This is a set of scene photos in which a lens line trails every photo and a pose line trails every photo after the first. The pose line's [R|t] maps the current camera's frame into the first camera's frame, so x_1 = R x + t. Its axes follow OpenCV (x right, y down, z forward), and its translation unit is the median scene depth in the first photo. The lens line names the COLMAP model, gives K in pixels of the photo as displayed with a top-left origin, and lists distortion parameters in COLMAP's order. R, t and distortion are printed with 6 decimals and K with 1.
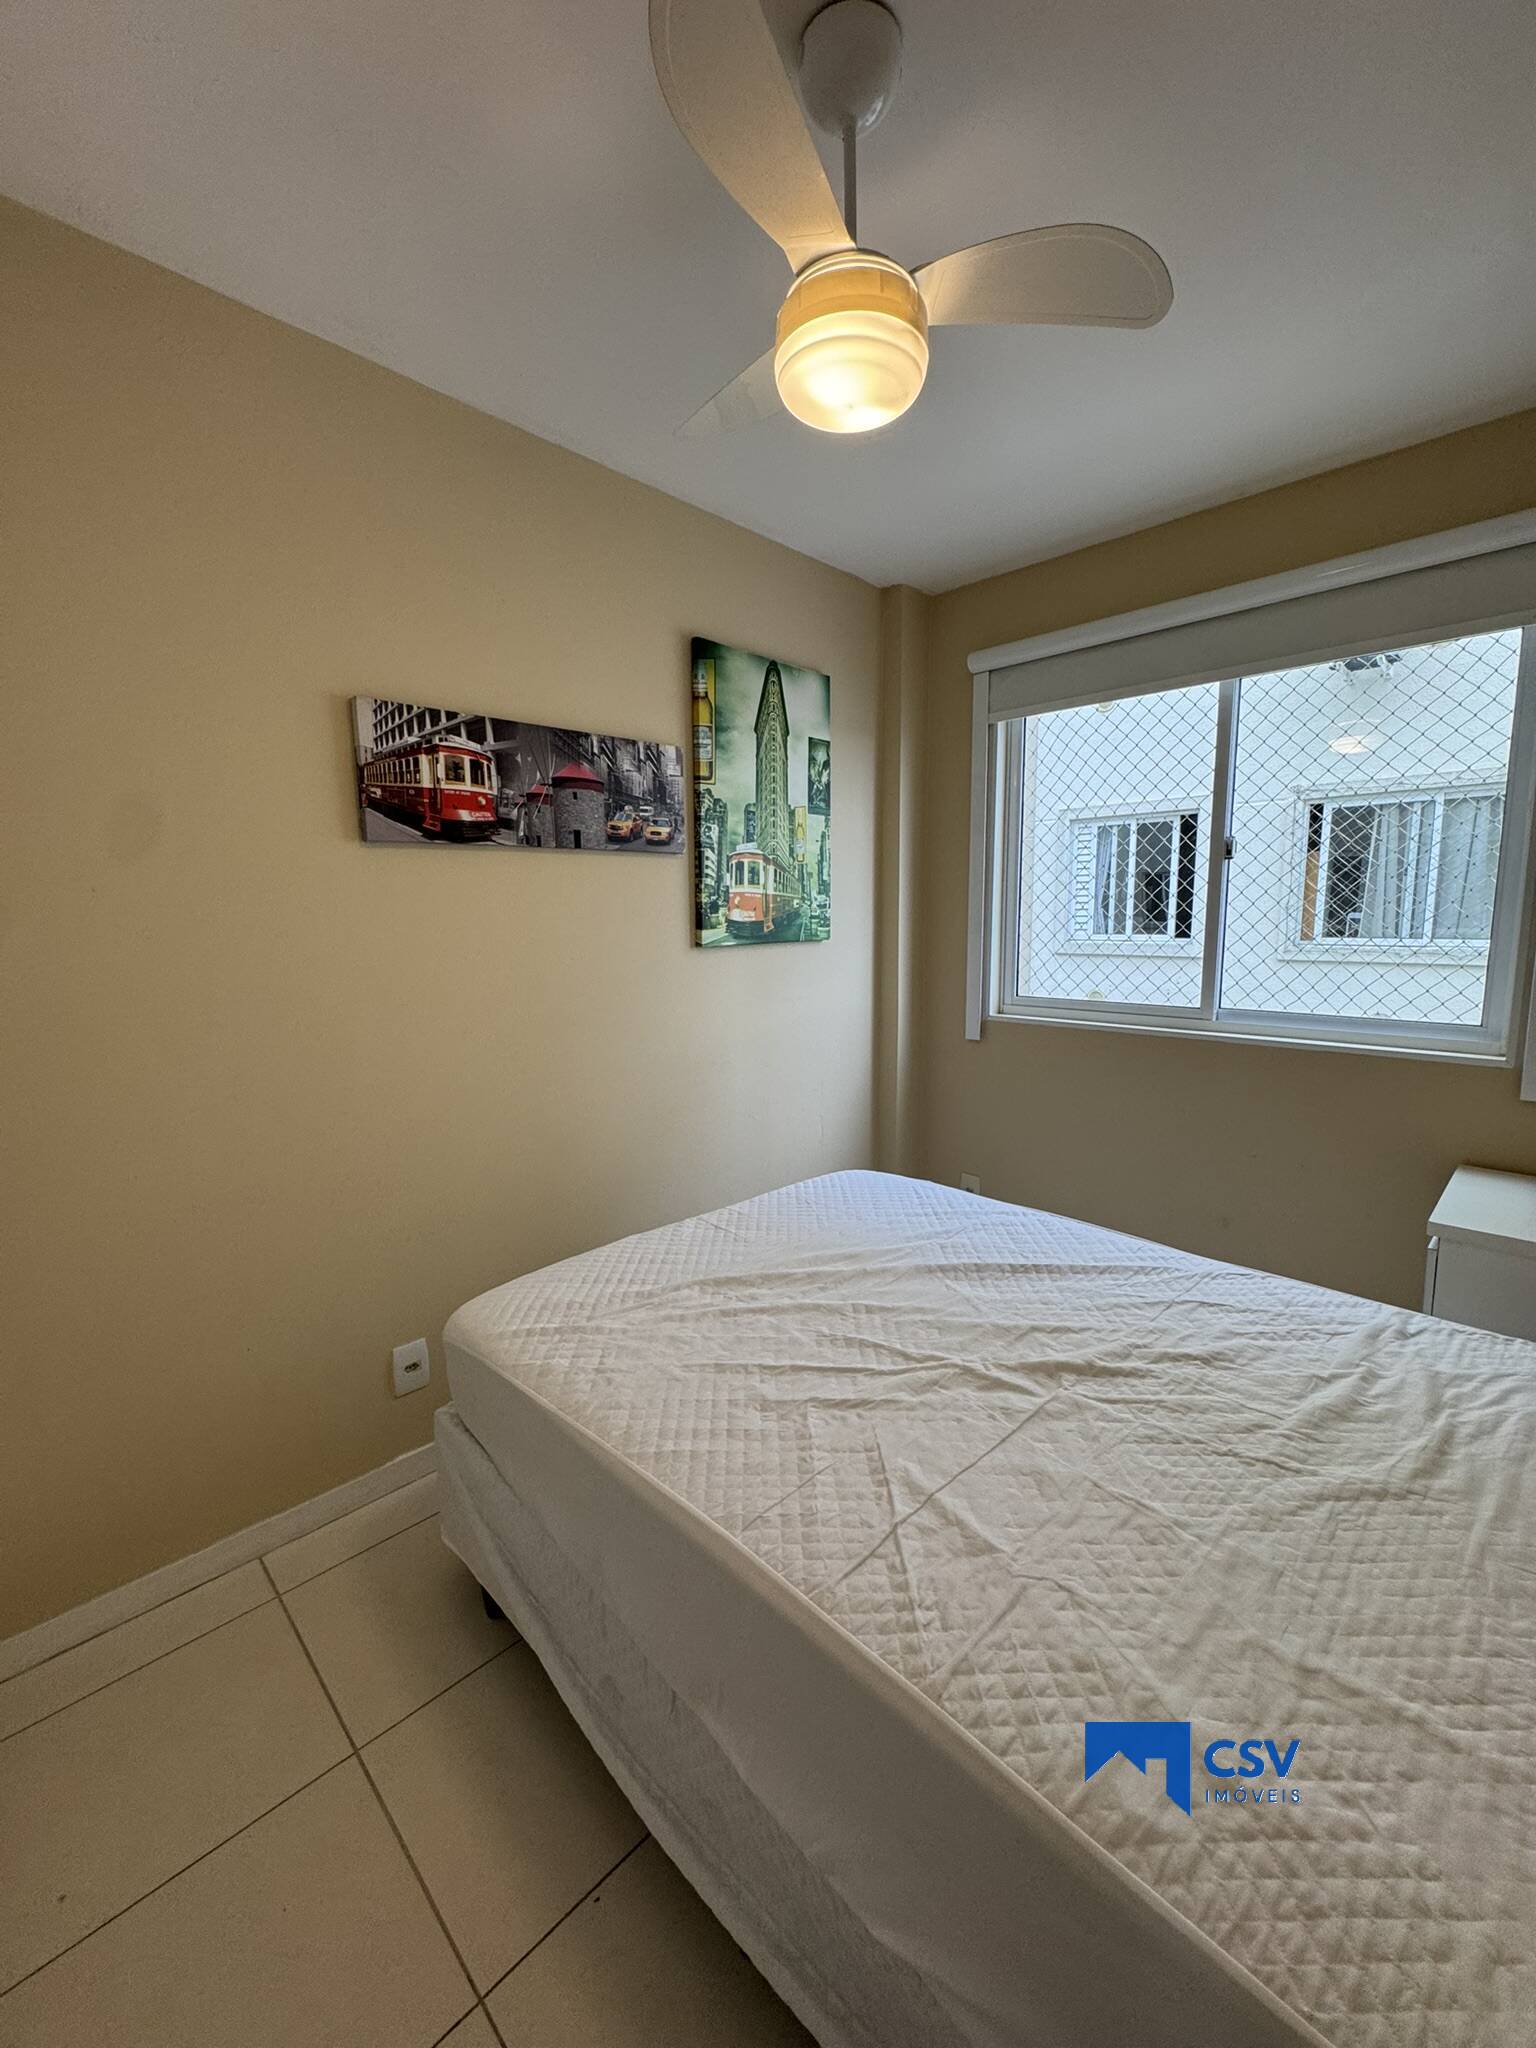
lens RADIAL K [[819.0, 0, 761.1], [0, 819.0, 1027.0], [0, 0, 1]] dist [-0.004521, 0.000634]
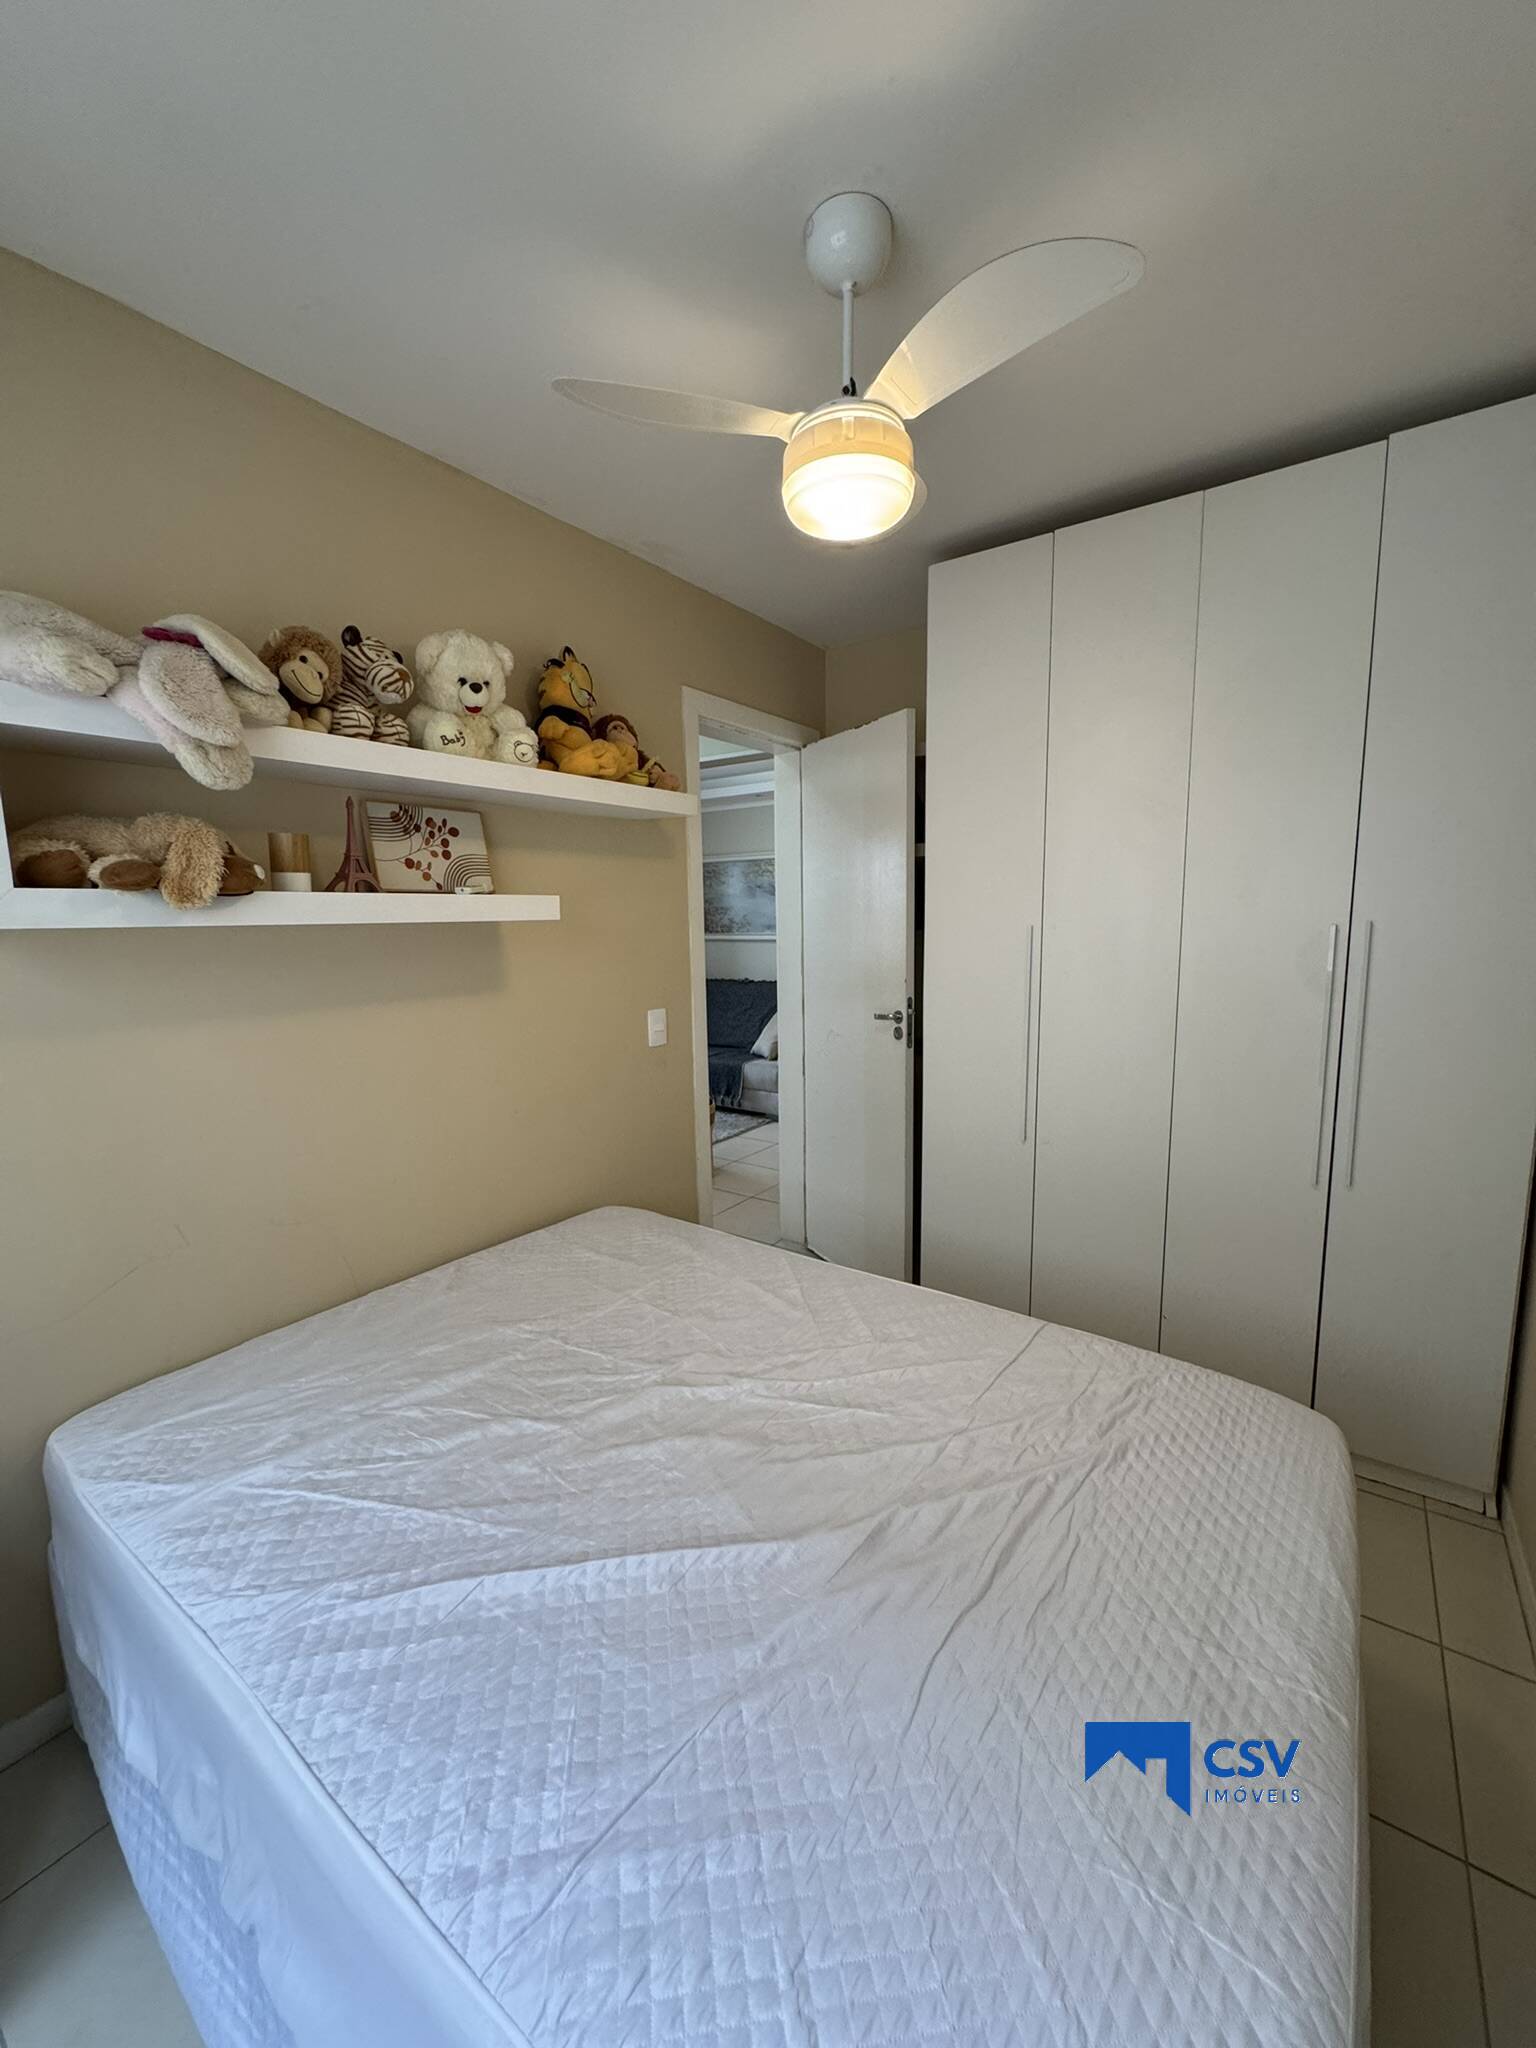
lens RADIAL K [[819.0, 0, 766.4], [0, 819.0, 1024.1], [0, 0, 1]] dist [-0.004521, 0.000634]
pose [[-0.985983, 0.045846, -0.160423, 0.317626], [0.000876, 0.962915, 0.269803, -0.275697], [0.166843, 0.265881, -0.949458, 1.610831]]
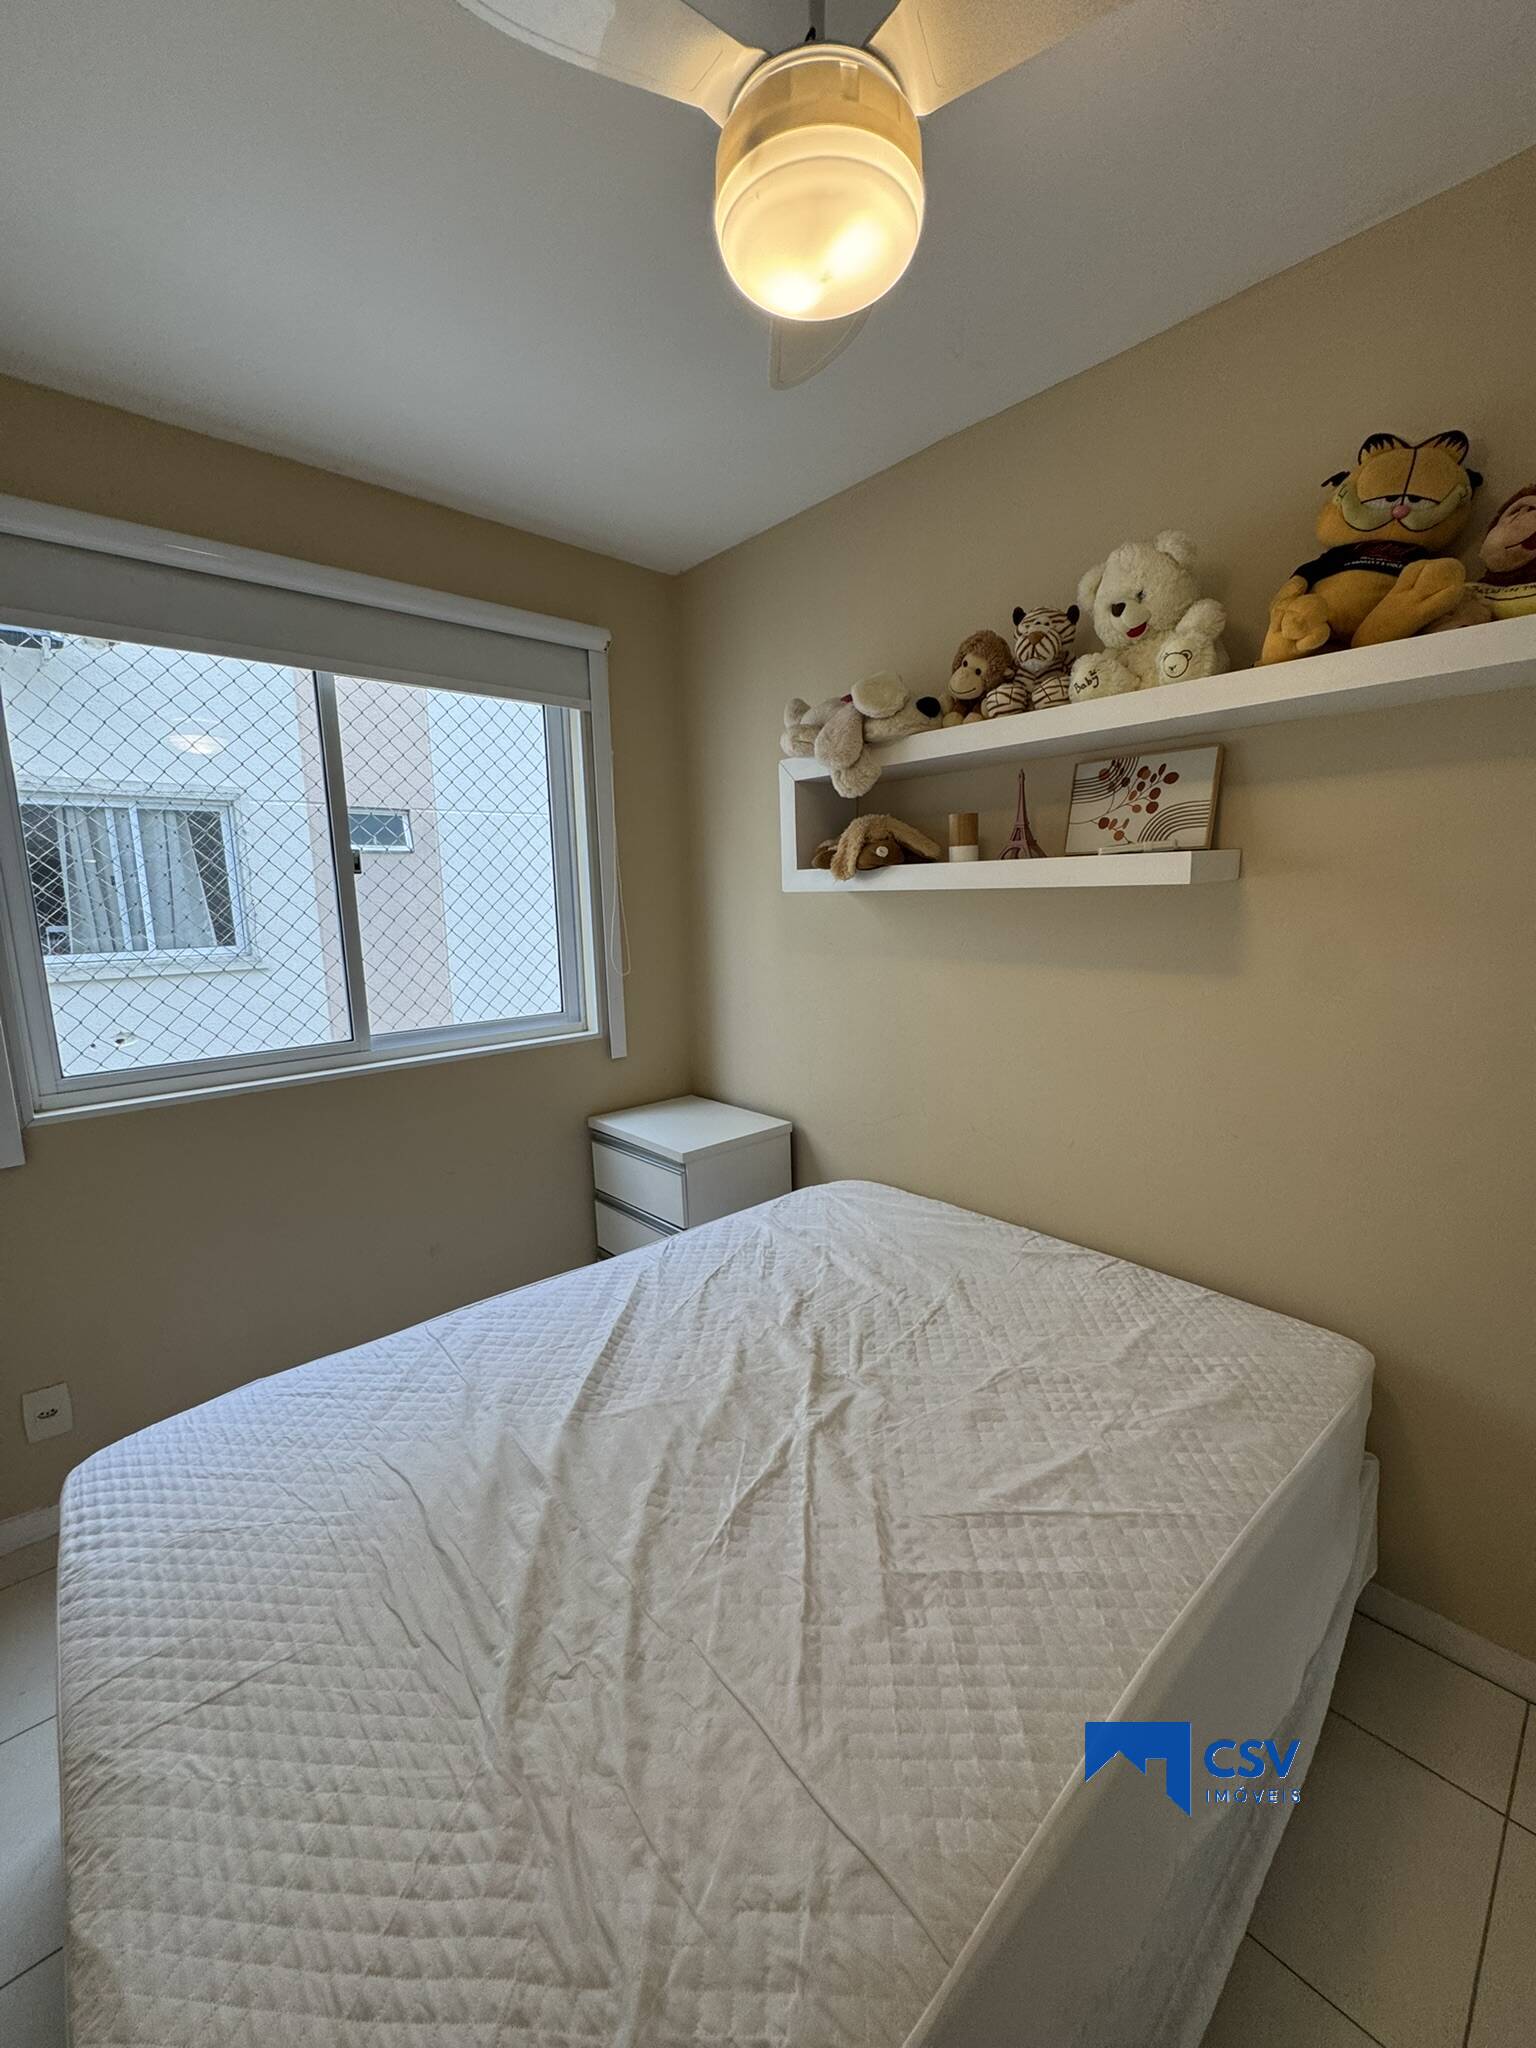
lens RADIAL K [[819.0, 0, 775.4], [0, 819.0, 1028.9], [0, 0, 1]] dist [-0.004521, 0.000634]
pose [[0.042316, -0.157577, 0.986600, -0.511750], [0.161233, 0.975618, 0.148907, -0.148819], [-0.986009, 0.152771, 0.066691, 0.772317]]
